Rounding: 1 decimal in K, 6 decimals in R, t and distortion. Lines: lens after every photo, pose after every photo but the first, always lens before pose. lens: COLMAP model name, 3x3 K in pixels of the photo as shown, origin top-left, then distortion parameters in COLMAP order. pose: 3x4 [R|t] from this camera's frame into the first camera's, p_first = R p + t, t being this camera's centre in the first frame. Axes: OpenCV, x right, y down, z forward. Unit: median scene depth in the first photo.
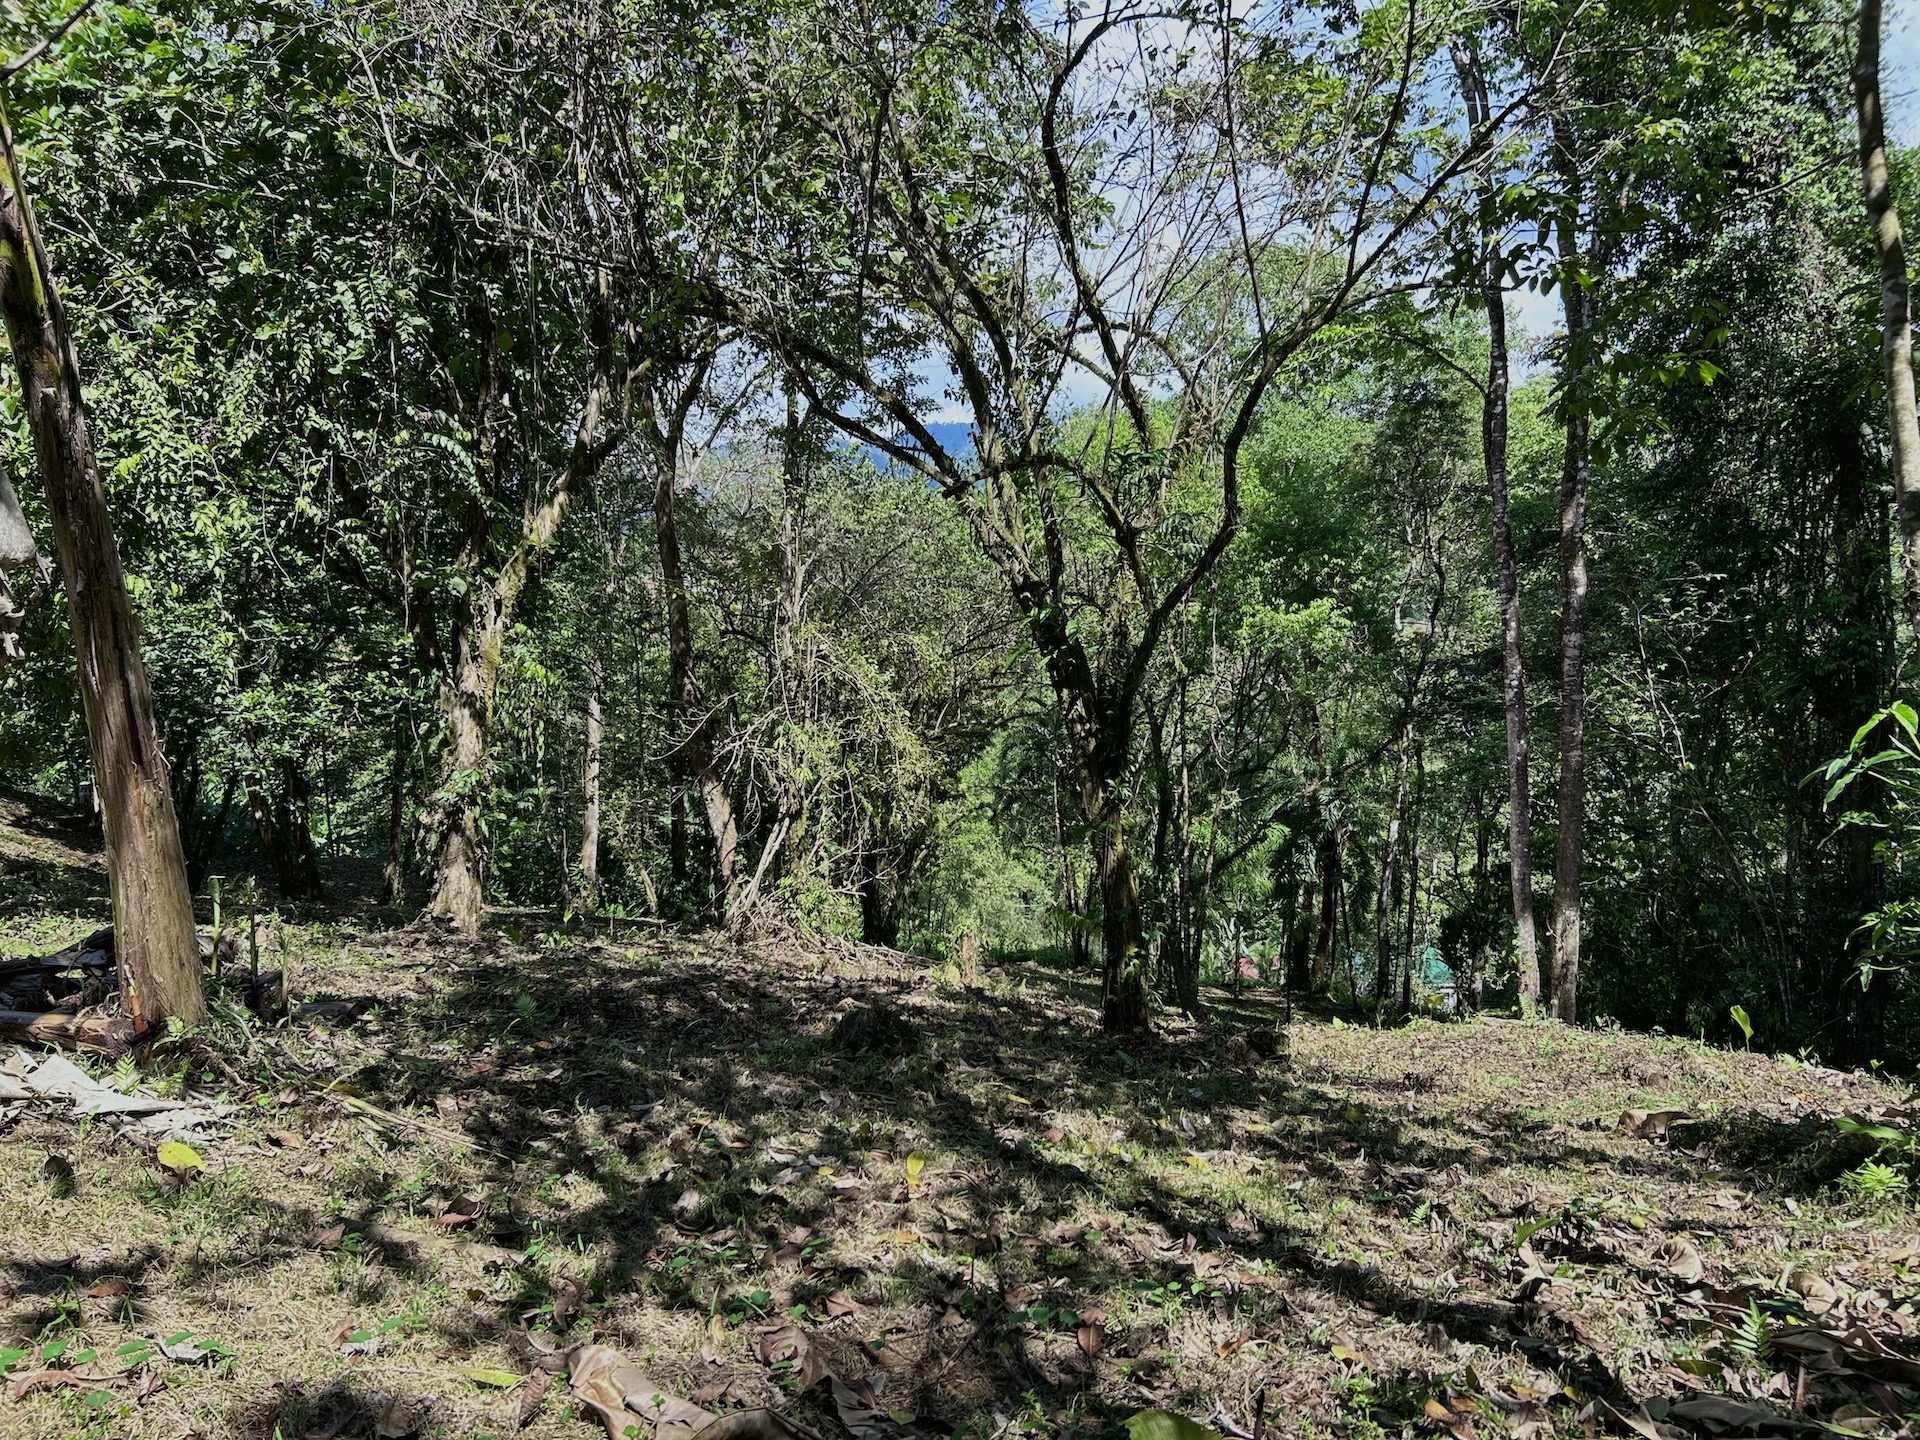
lens RADIAL K [[1406.5, 0, 960.0], [0, 1406.5, 720.0], [0, 0, 1]] dist [-0.006000, -0.004146]
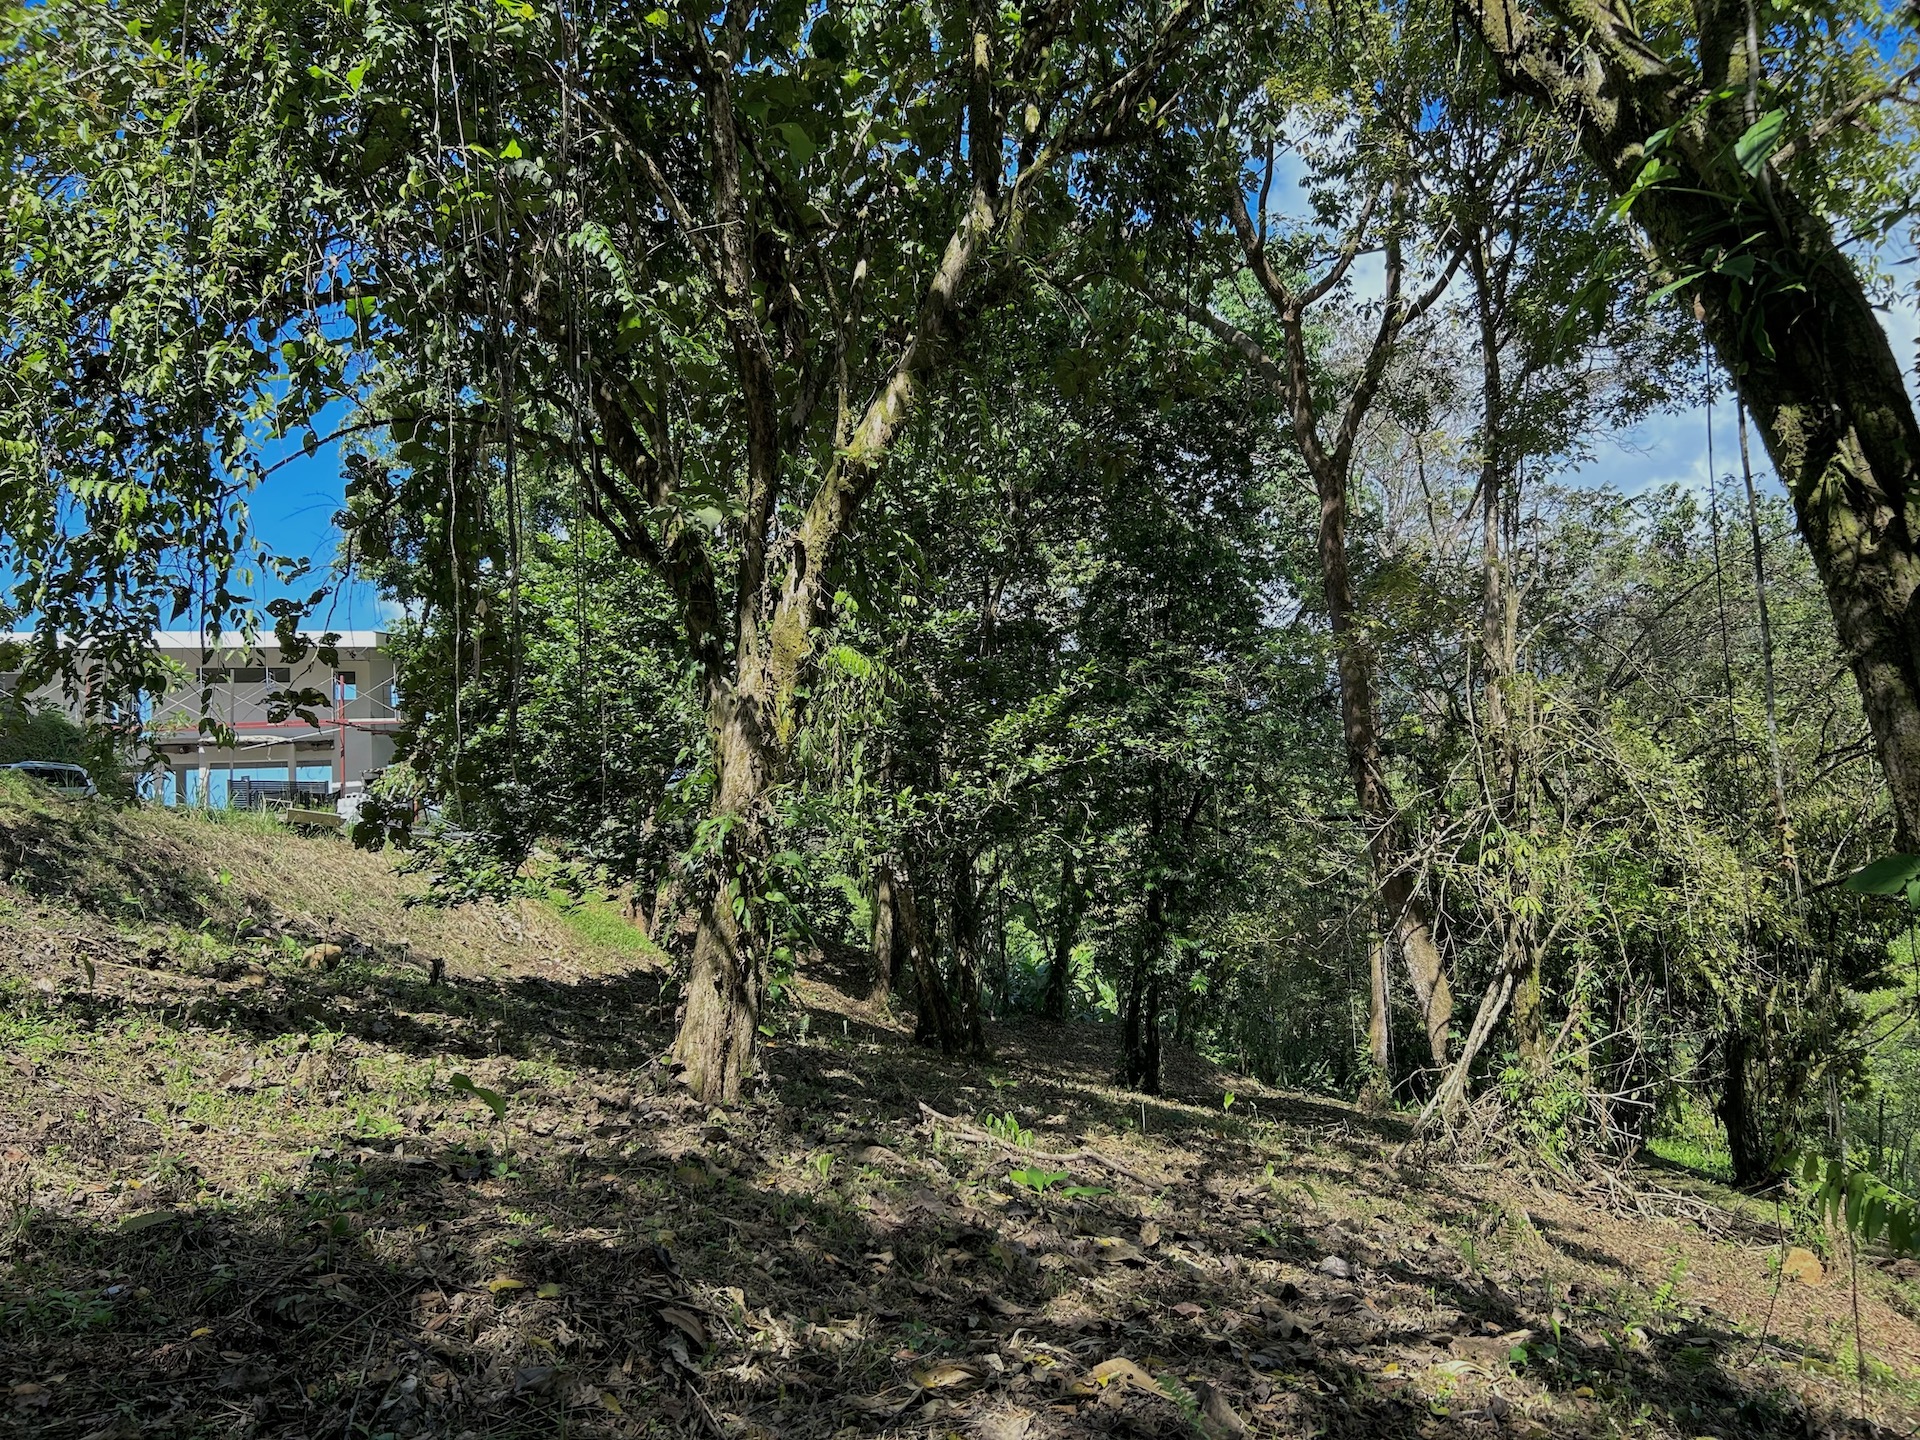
lens RADIAL K [[1406.5, 0, 960.0], [0, 1406.5, 720.0], [0, 0, 1]] dist [-0.006000, -0.004146]
pose [[0.823022, -0.063791, -0.564416, 0.043537], [-0.011023, 0.991693, -0.128156, 0.038798], [0.567902, 0.111697, 0.815482, 0.309307]]
